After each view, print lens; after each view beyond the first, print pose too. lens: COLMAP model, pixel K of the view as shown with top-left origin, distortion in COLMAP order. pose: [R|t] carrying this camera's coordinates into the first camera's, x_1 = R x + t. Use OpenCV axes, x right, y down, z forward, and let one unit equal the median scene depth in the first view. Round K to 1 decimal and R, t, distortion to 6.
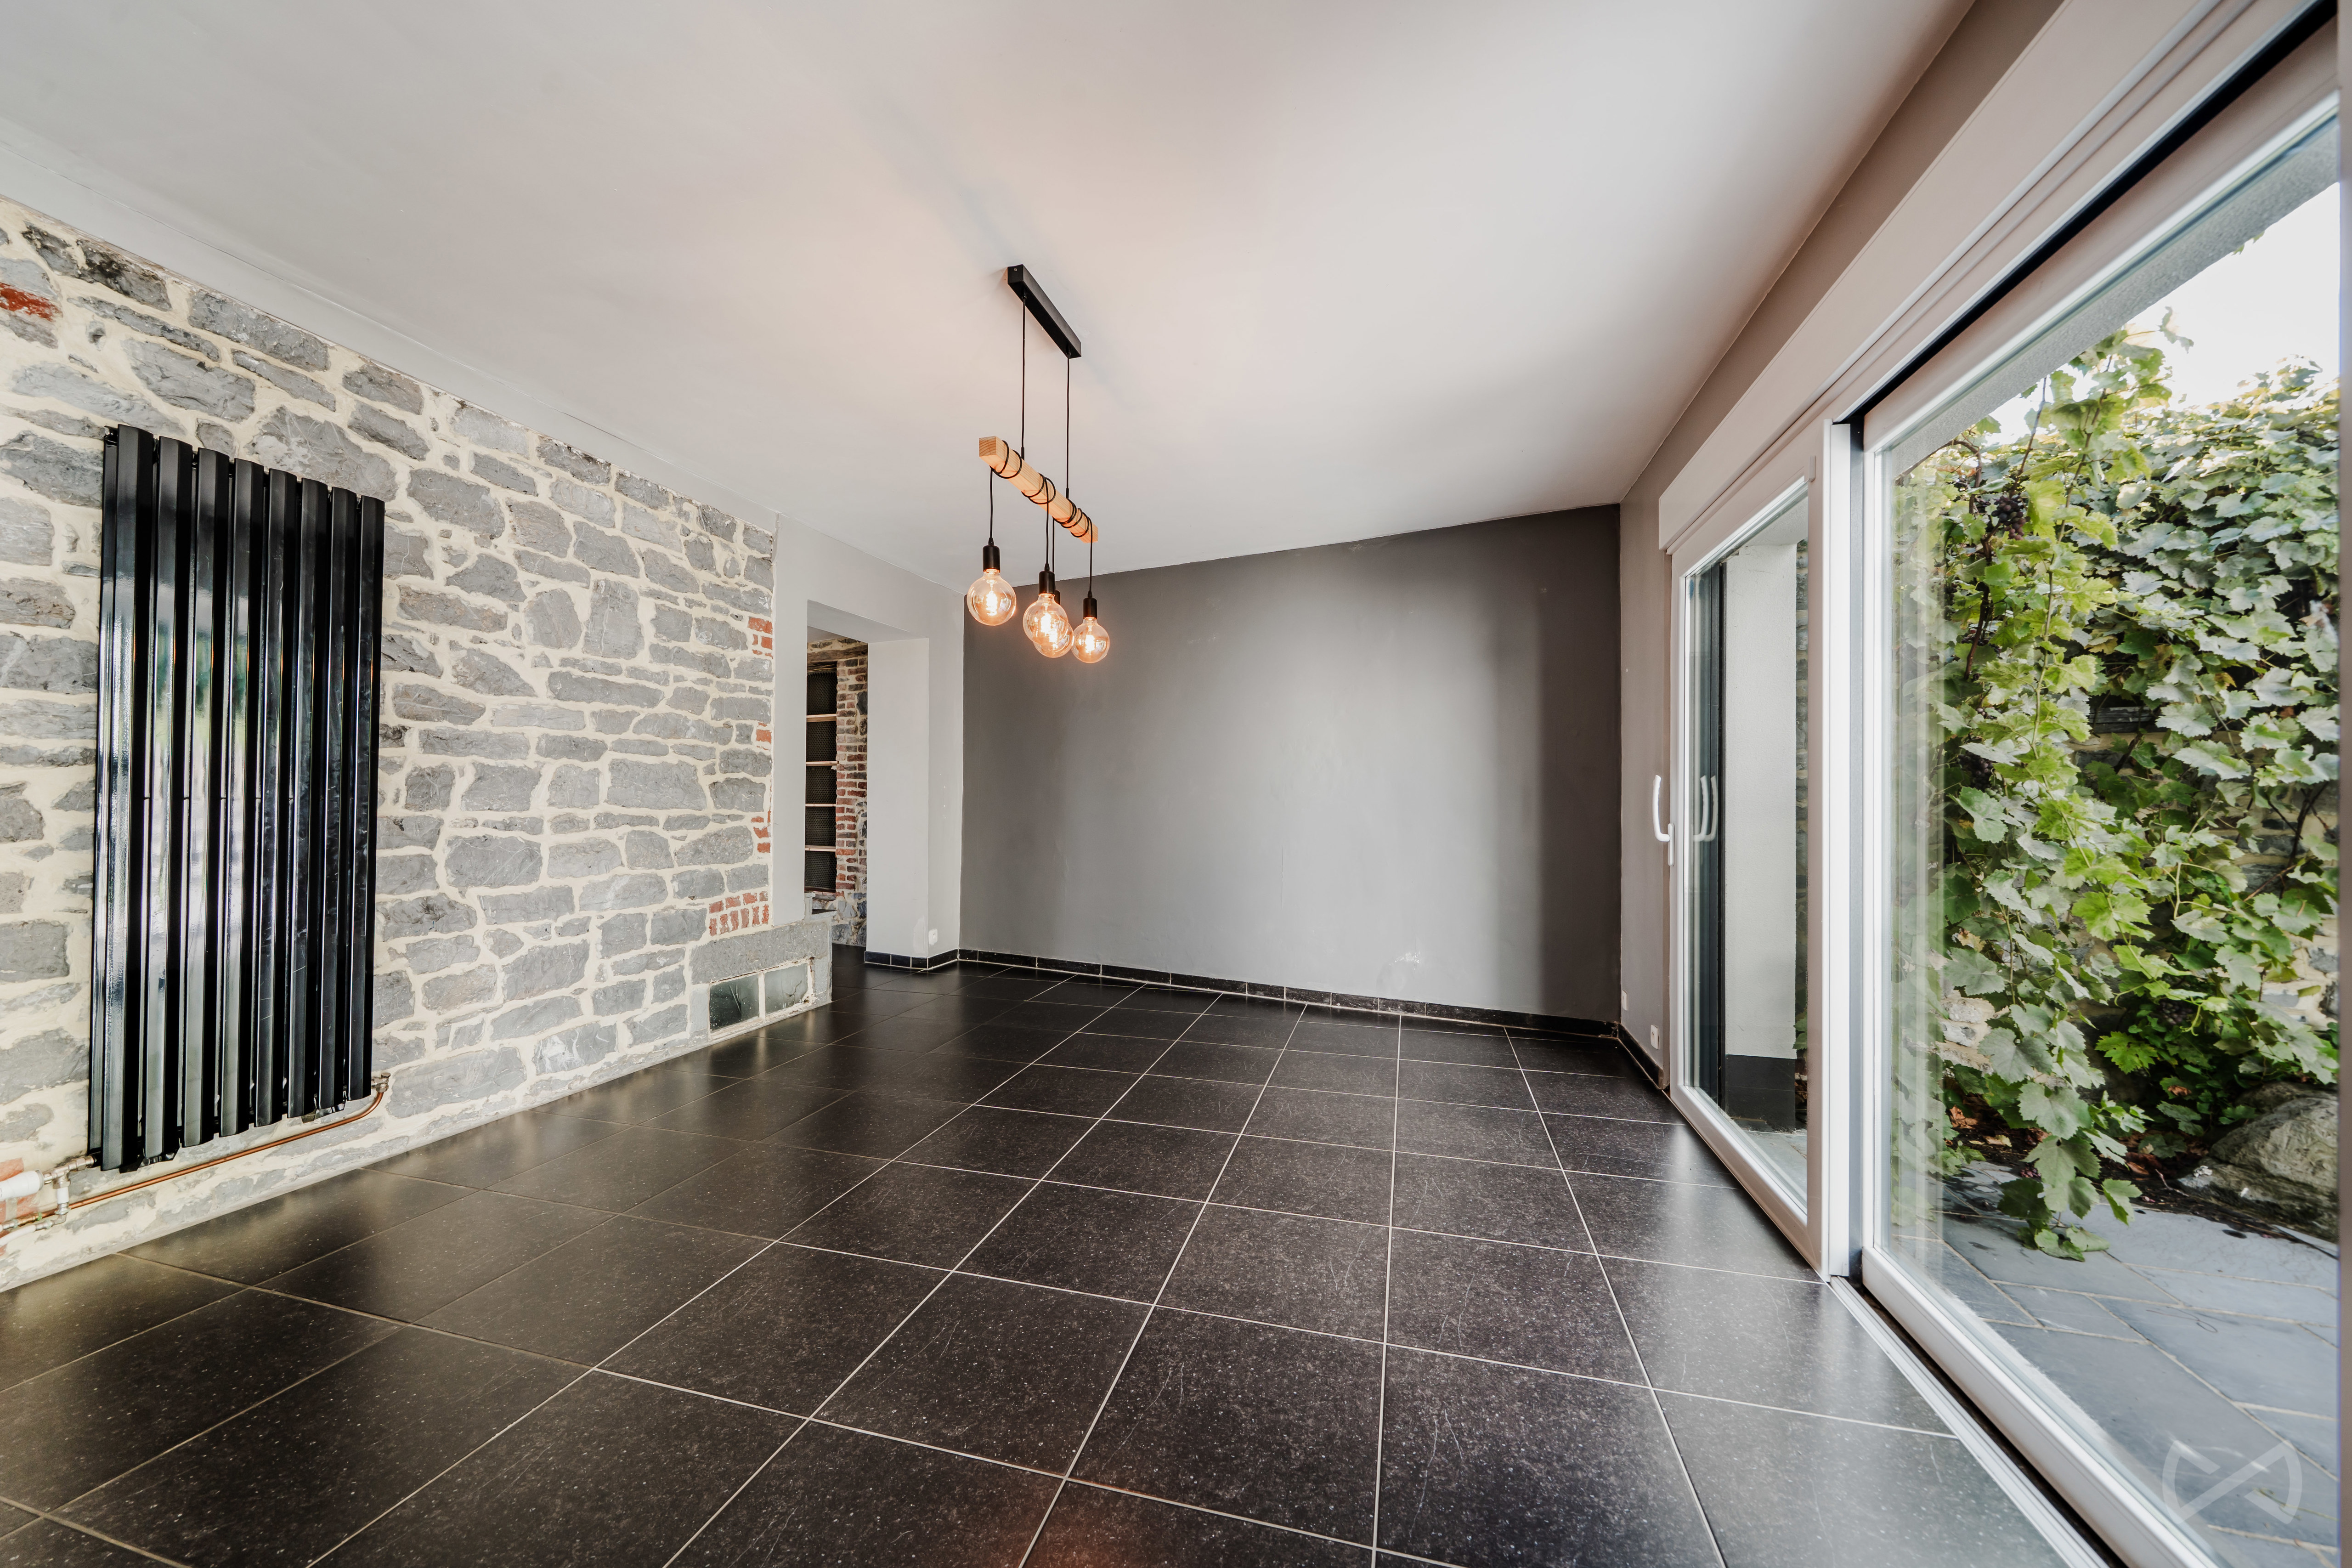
lens RADIAL K [[859.9, 0, 1151.8], [0, 859.9, 801.8], [0, 0, 1]] dist [-0.007817, 0.001270]
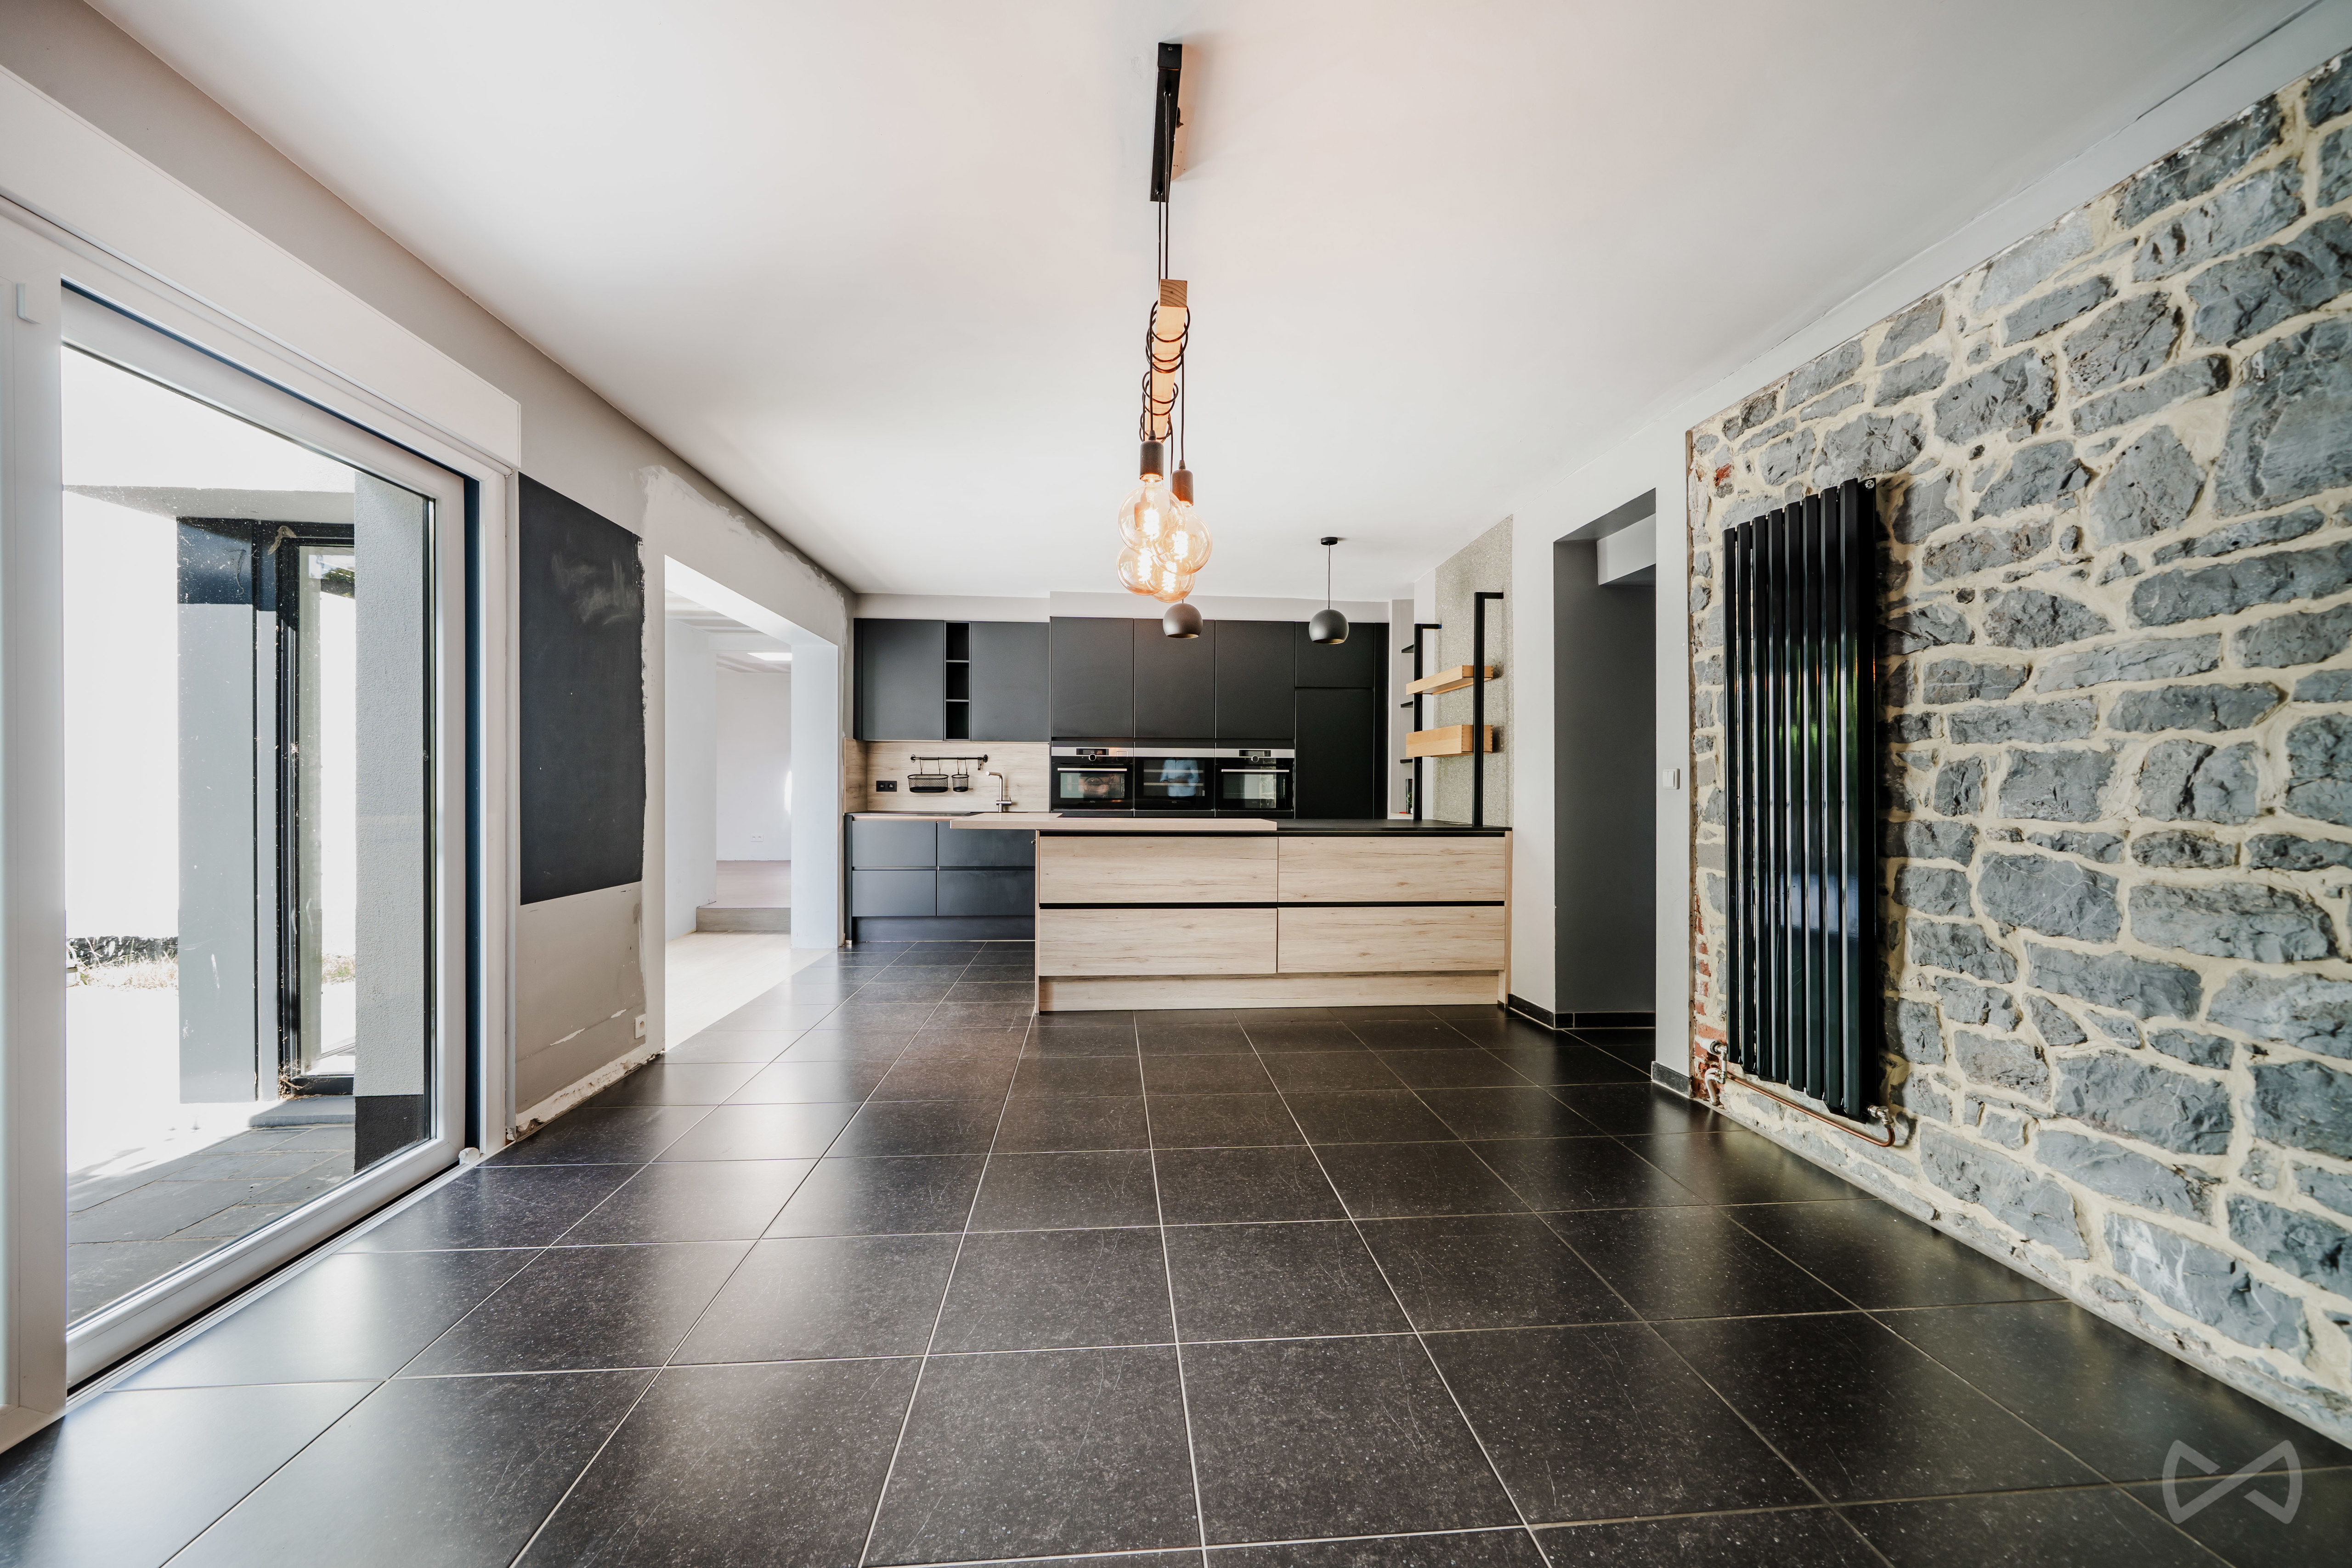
lens RADIAL K [[965.7, 0, 1185.6], [0, 965.7, 785.7], [0, 0, 1]] dist [-0.009780, -0.000898]
pose [[-0.930382, -0.014012, -0.366323, 0.134573], [-0.015024, 0.999887, -0.000088, -0.006138], [0.366283, 0.005422, -0.930488, 1.495686]]
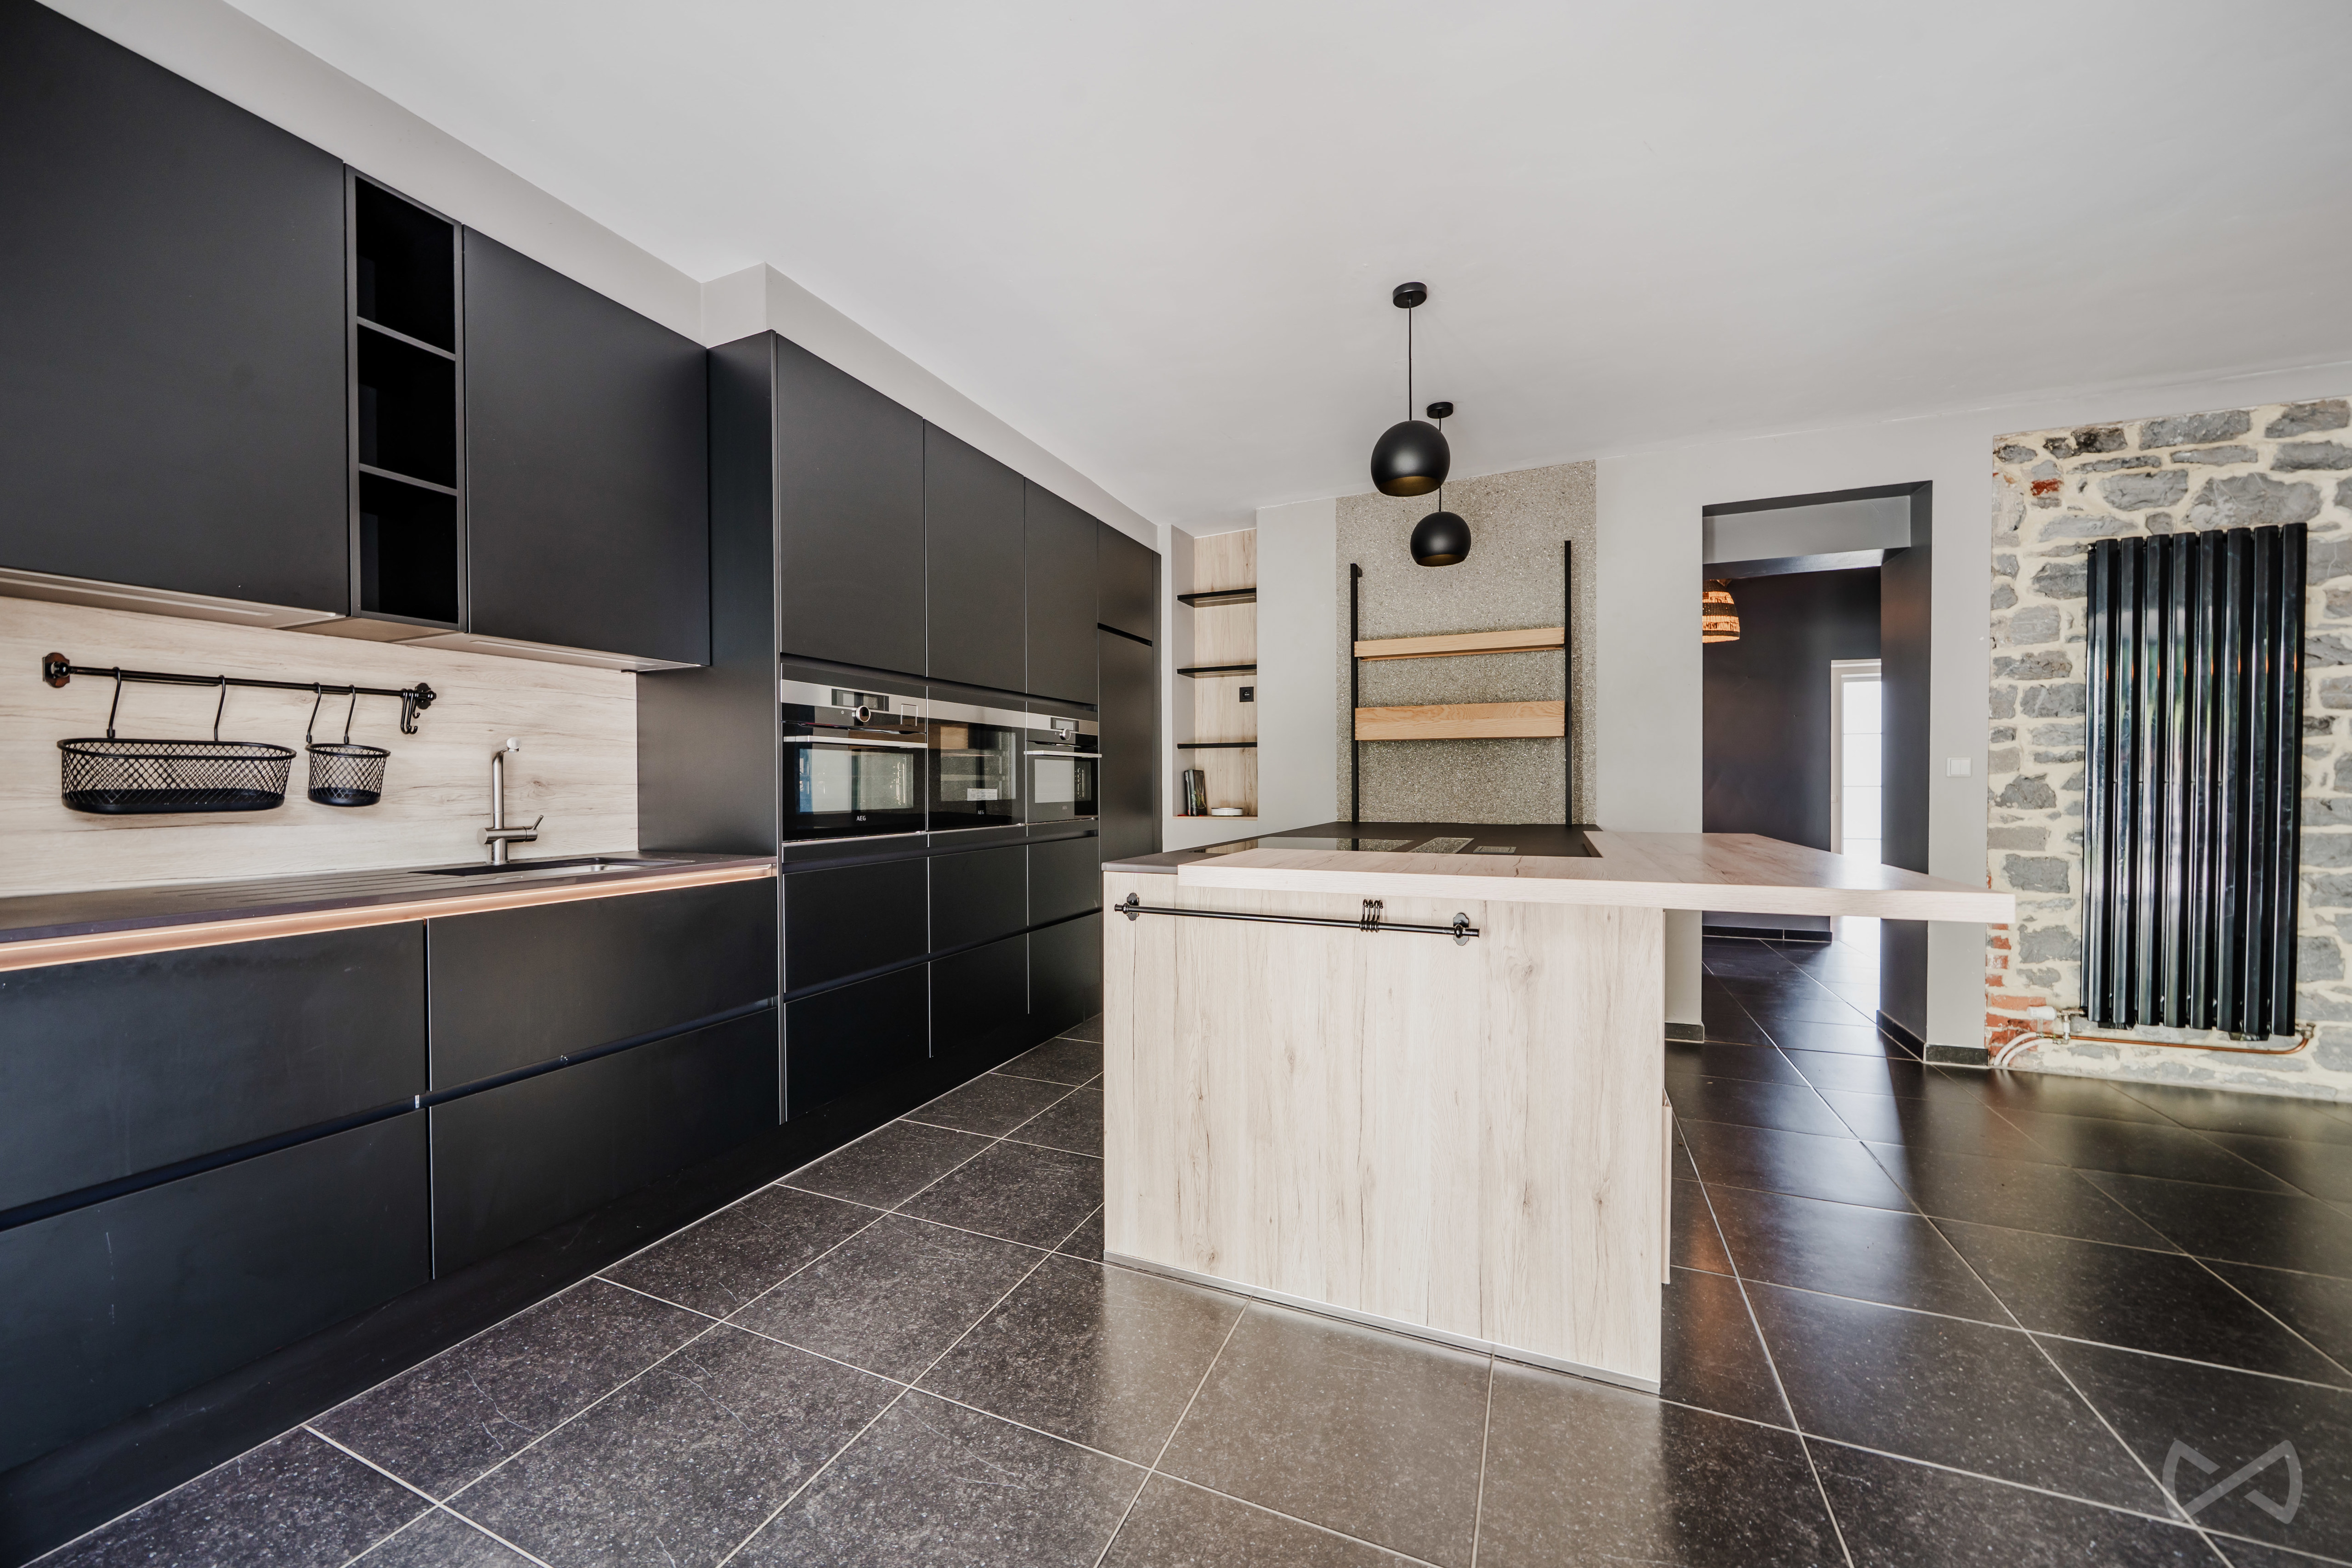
lens RADIAL K [[859.9, 0, 1220.4], [0, 859.9, 787.1], [0, 0, 1]] dist [-0.007817, 0.001270]
pose [[-0.090805, -0.002778, -0.995865, 0.325408], [0.000216, 0.999996, -0.002809, 0.005666], [0.995869, -0.000471, -0.090804, -0.305194]]
